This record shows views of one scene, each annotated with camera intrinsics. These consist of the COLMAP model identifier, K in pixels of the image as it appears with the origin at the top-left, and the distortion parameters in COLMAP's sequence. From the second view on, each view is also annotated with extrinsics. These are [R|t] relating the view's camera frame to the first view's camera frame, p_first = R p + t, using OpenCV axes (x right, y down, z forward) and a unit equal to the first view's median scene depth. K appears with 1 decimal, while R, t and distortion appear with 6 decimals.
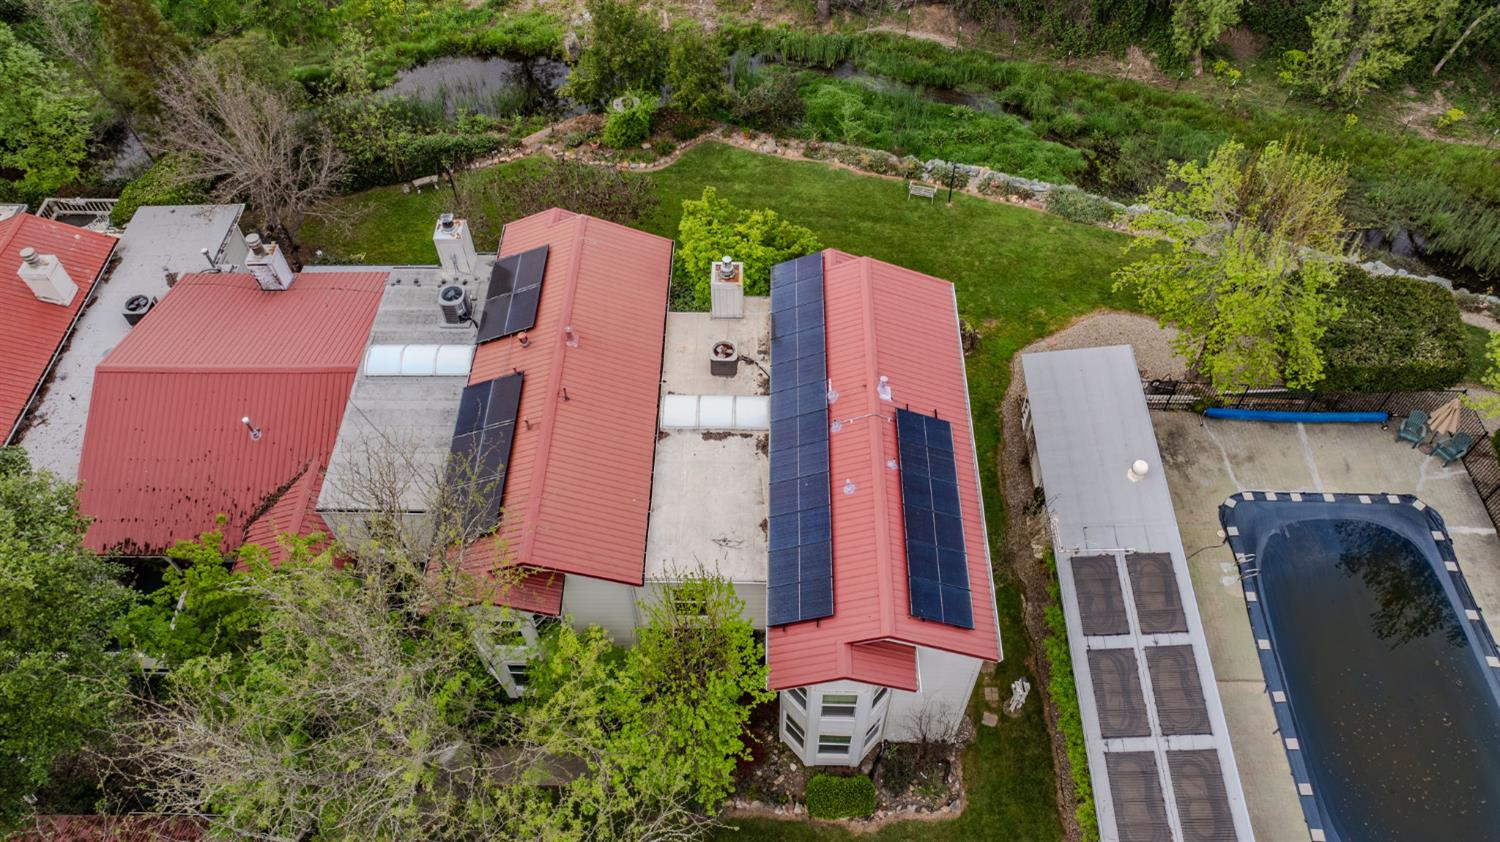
lens RADIAL K [[1069.1, 0, 743.6], [0, 1069.1, 425.6], [0, 0, 1]] dist [-0.049320, 0.045363]
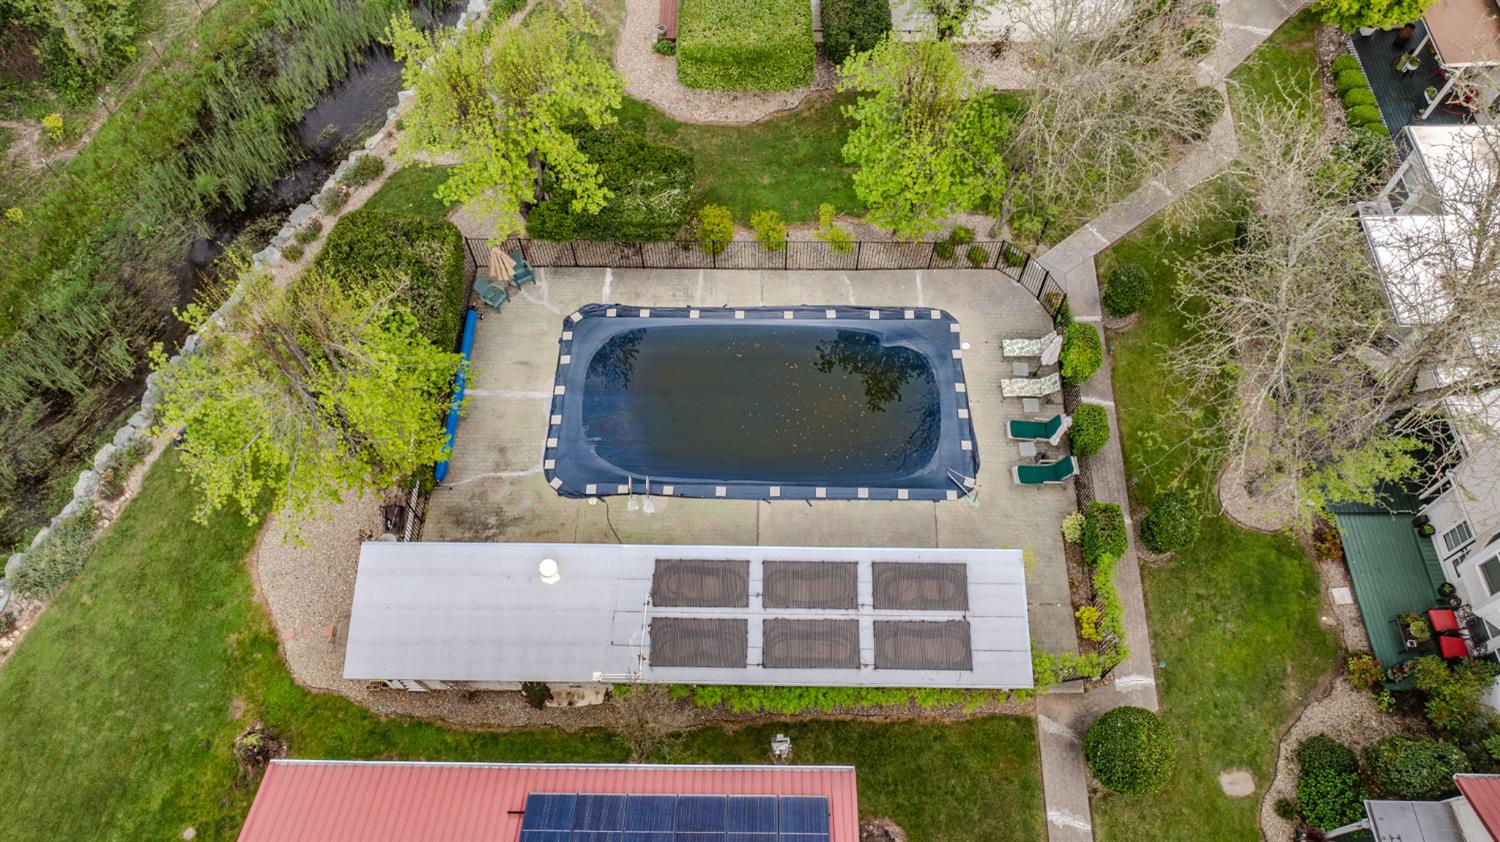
lens RADIAL K [[1062.2, 0, 766.7], [0, 1062.2, 393.3], [0, 0, 1]] dist [-0.024144, 0.002448]
pose [[-0.017405, -0.851095, 0.524722, 0.034296], [0.795864, 0.305878, 0.522532, -0.302646], [-0.605225, 0.426702, 0.672032, 0.234462]]
